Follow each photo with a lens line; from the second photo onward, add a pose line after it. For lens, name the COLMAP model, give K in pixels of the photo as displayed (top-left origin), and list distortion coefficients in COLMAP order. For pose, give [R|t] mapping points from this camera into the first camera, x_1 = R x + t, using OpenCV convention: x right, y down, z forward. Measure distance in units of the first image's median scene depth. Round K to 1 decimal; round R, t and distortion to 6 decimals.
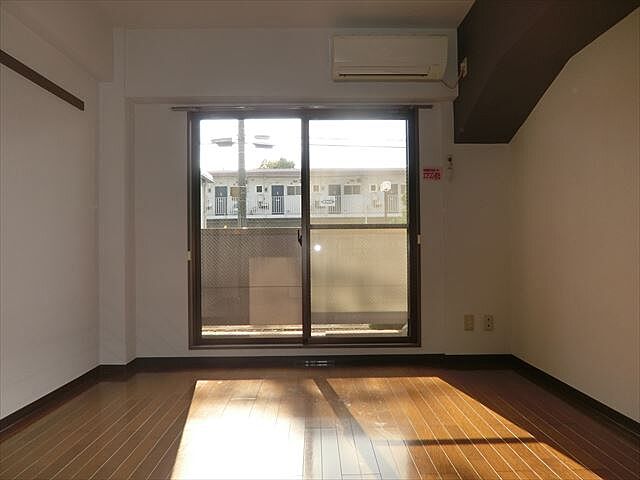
lens RADIAL K [[460.9, 0, 320.0], [0, 460.9, 240.0], [0, 0, 1]] dist [-0.002772, 0.009075]
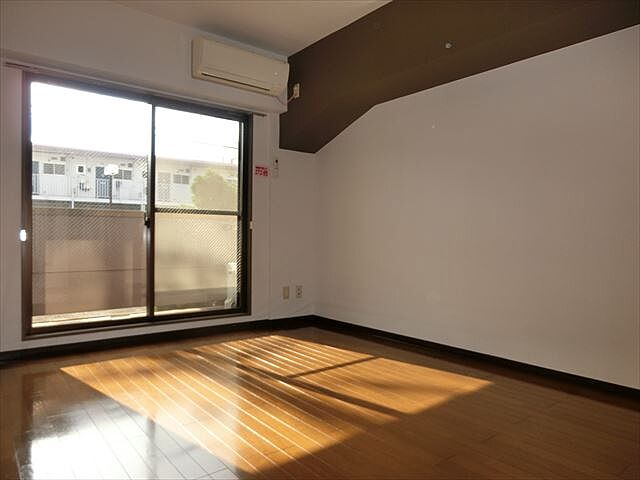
lens RADIAL K [[460.9, 0, 320.0], [0, 460.9, 240.0], [0, 0, 1]] dist [-0.002772, 0.009075]
pose [[0.806803, 0.002230, 0.590817, -0.343083], [-0.016399, 0.999692, 0.018621, 0.011298], [-0.590593, -0.024712, 0.806591, -0.066325]]
